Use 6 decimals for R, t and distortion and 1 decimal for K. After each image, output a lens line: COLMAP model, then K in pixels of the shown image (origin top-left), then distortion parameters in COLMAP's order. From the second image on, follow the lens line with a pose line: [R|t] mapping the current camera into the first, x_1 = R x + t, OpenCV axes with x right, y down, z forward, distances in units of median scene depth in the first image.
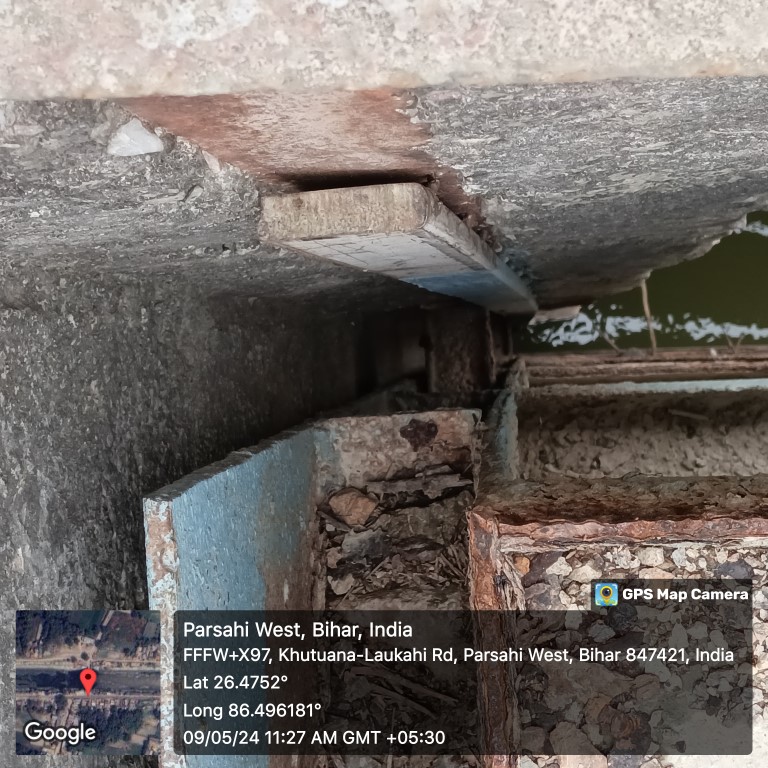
lens RADIAL K [[1643.8, 0, 384.9], [0, 1643.8, 385.1], [0, 0, 1]] dist [0.086736, 0.000000]
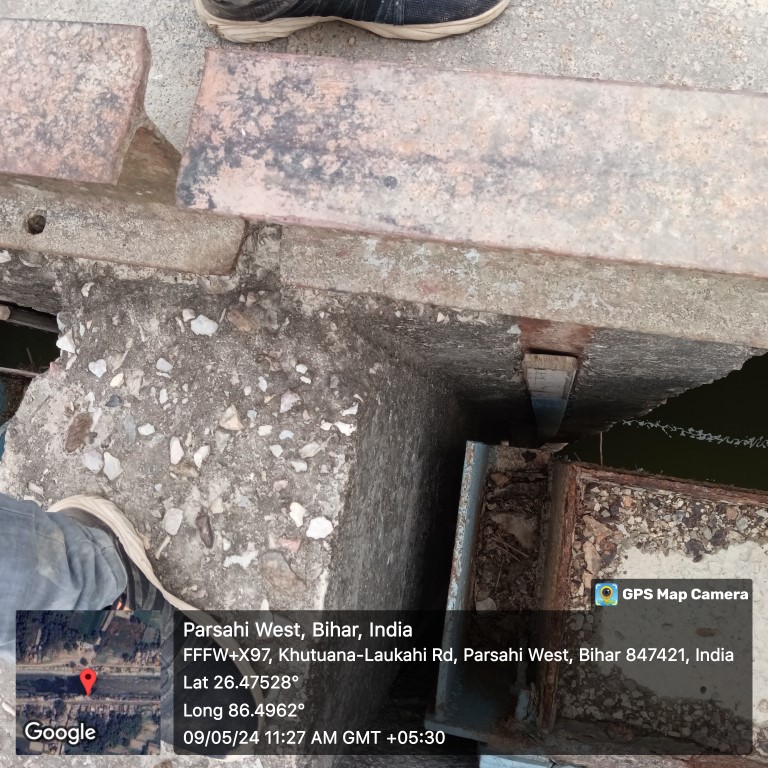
lens RADIAL K [[824.6, 0, 381.8], [0, 824.6, 382.0], [0, 0, 1]] dist [0.032447, 0.000000]
pose [[0.979038, 0.176818, -0.101091, -0.152884], [-0.186092, 0.978299, -0.091108, 0.121792], [0.082788, 0.108010, 0.990697, -0.537067]]
